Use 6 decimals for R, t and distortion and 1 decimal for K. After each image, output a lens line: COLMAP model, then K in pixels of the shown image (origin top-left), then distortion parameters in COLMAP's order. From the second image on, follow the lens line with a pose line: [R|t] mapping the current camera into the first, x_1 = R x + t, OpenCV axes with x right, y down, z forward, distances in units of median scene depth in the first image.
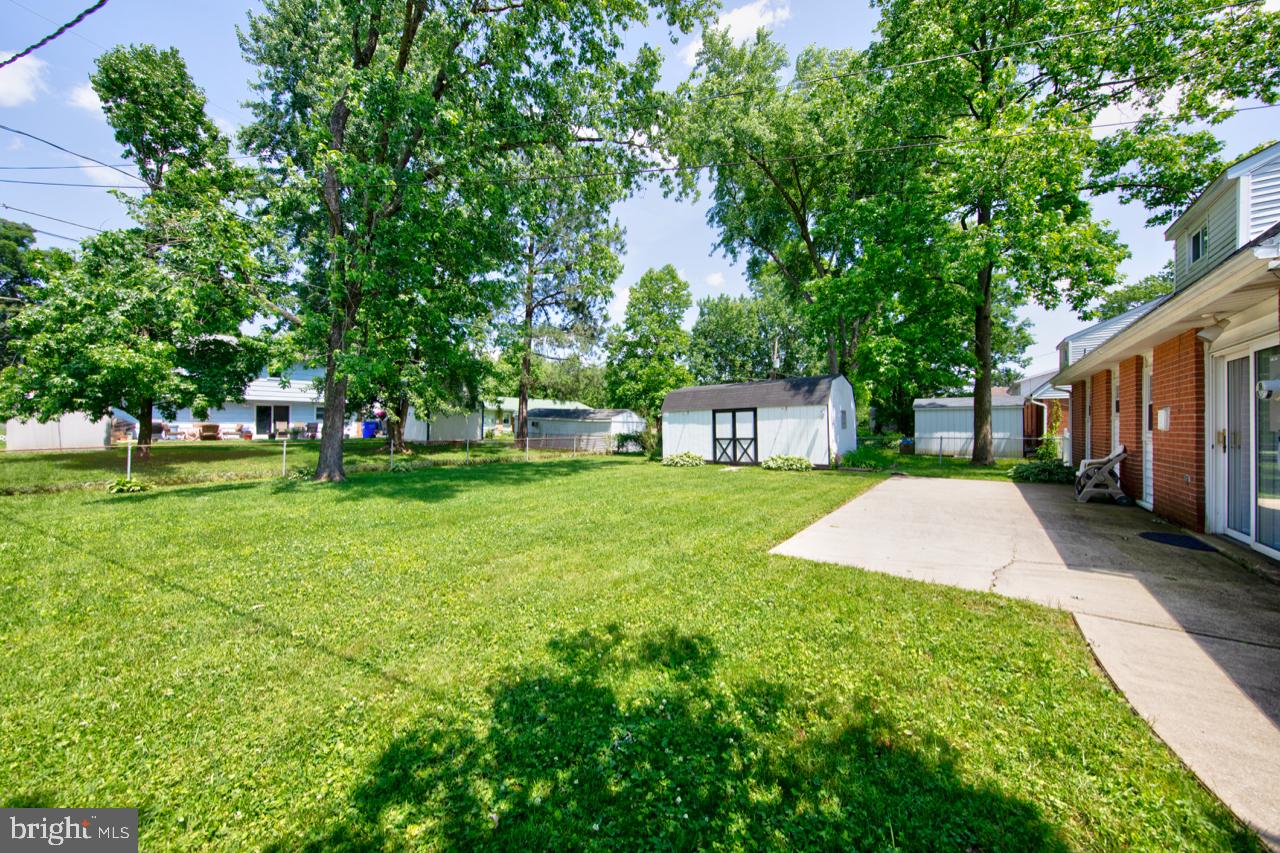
lens RADIAL K [[481.0, 0, 640.0], [0, 481.0, 426.5], [0, 0, 1]] dist [-0.000028, -0.000012]
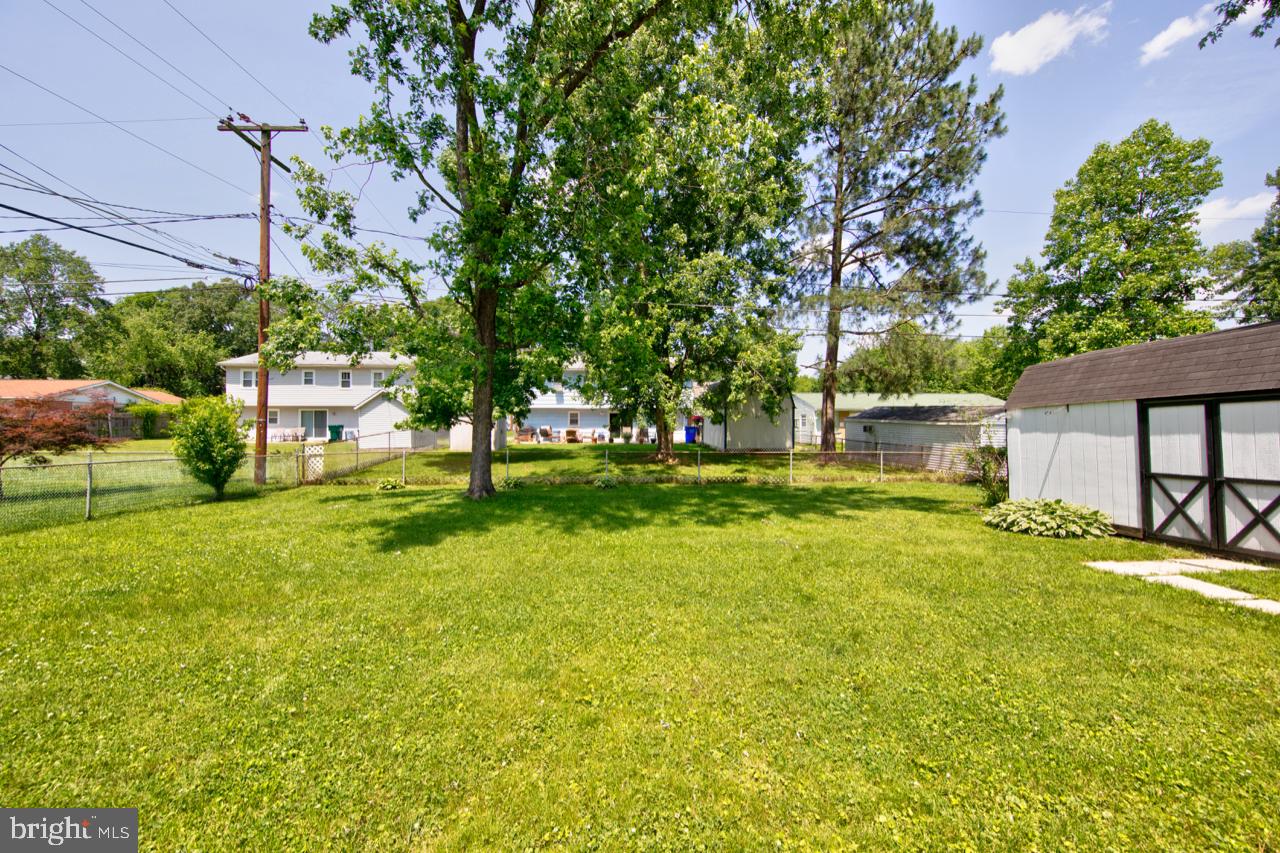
lens RADIAL K [[493.3, 0, 640.6], [0, 493.3, 411.4], [0, 0, 1]] dist [-0.000203, -0.000062]
pose [[0.637145, -0.025199, -0.770332, 0.187623], [0.002817, 0.999535, -0.030367, -0.013102], [0.770739, 0.017179, 0.636920, 0.395351]]
